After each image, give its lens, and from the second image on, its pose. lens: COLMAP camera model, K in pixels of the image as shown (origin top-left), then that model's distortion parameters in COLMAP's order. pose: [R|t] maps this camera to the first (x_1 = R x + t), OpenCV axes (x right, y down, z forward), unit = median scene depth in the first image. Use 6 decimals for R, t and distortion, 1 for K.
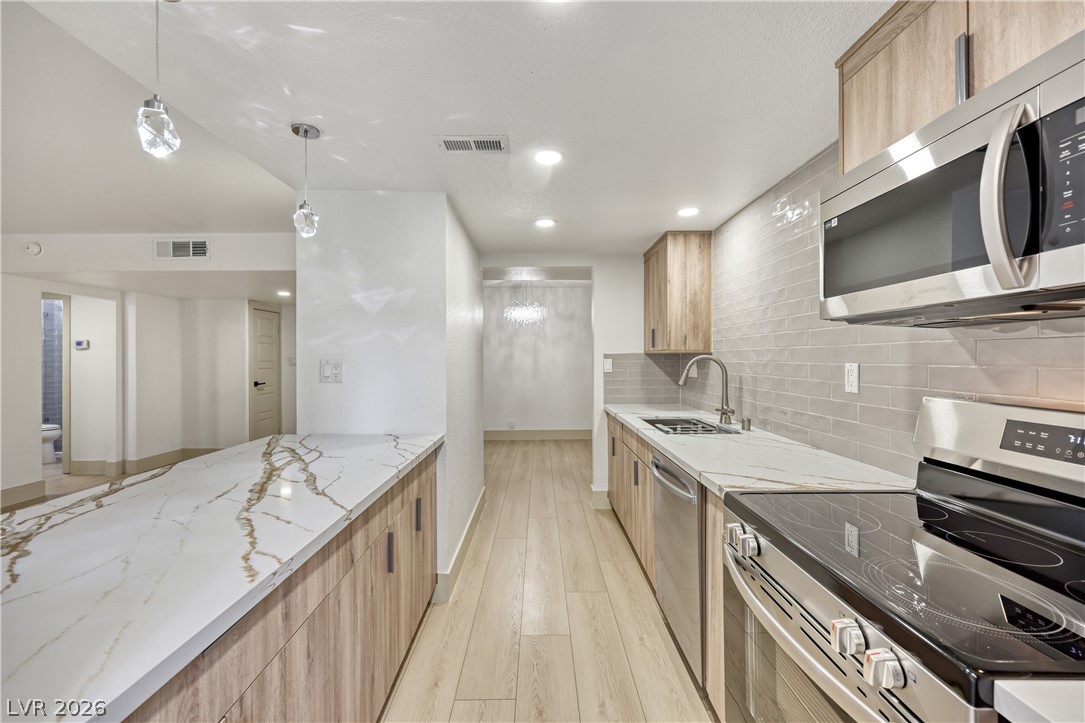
lens RADIAL K [[439.5, 0, 537.8], [0, 439.5, 362.3], [0, 0, 1]] dist [0.001446, 0.000117]
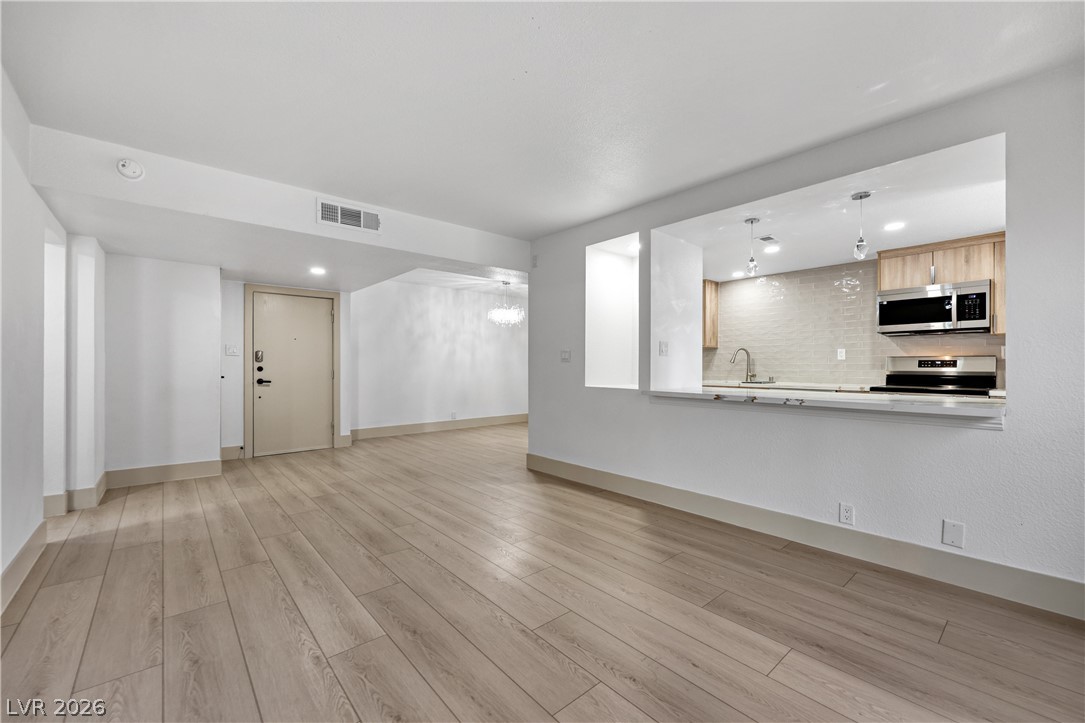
lens RADIAL K [[439.5, 0, 537.8], [0, 439.5, 362.3], [0, 0, 1]] dist [0.001446, 0.000117]
pose [[0.757808, 0.011217, 0.652382, -1.111991], [0.002269, 0.999801, -0.019826, 0.060462], [-0.652474, 0.016504, 0.757631, 0.067933]]
